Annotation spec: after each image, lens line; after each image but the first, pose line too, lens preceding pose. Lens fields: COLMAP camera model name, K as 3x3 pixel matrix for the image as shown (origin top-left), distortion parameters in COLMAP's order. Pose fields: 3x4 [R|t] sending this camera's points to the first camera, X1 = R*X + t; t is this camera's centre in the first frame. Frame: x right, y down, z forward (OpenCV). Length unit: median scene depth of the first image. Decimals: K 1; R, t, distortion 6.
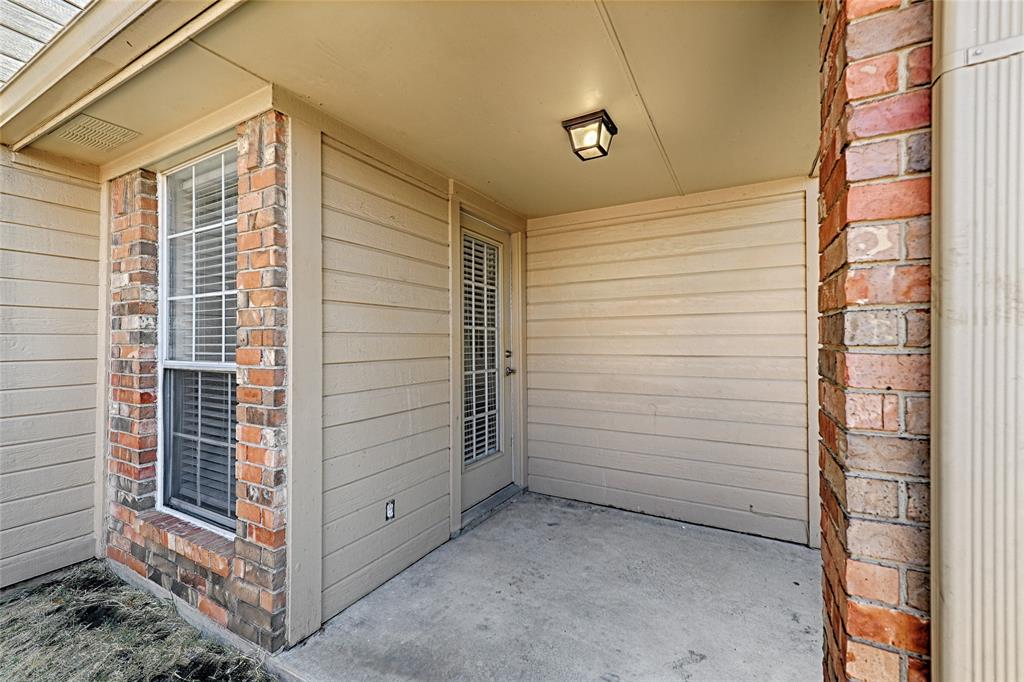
lens RADIAL K [[421.1, 0, 516.6], [0, 421.1, 341.6], [0, 0, 1]] dist [0.001596, 0.000094]
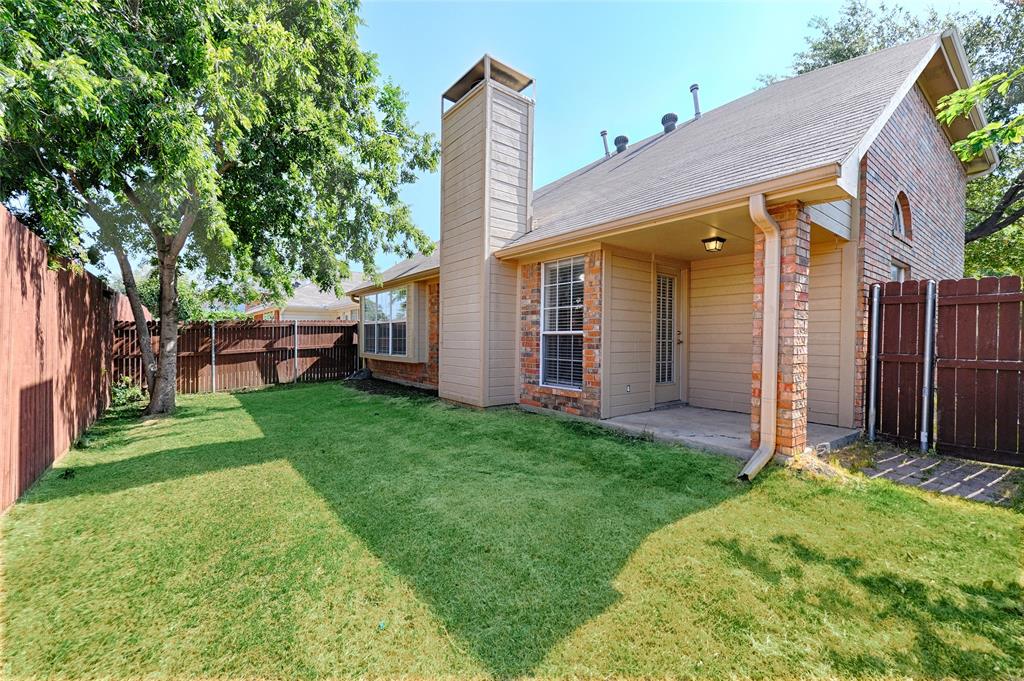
lens RADIAL K [[421.9, 0, 509.4], [0, 421.9, 344.5], [0, 0, 1]] dist [0.000327, 0.000000]
pose [[0.918884, 0.015434, -0.394225, 0.042406], [-0.012181, 0.999868, 0.010752, 0.101314], [0.394339, -0.005077, 0.918951, -1.571017]]
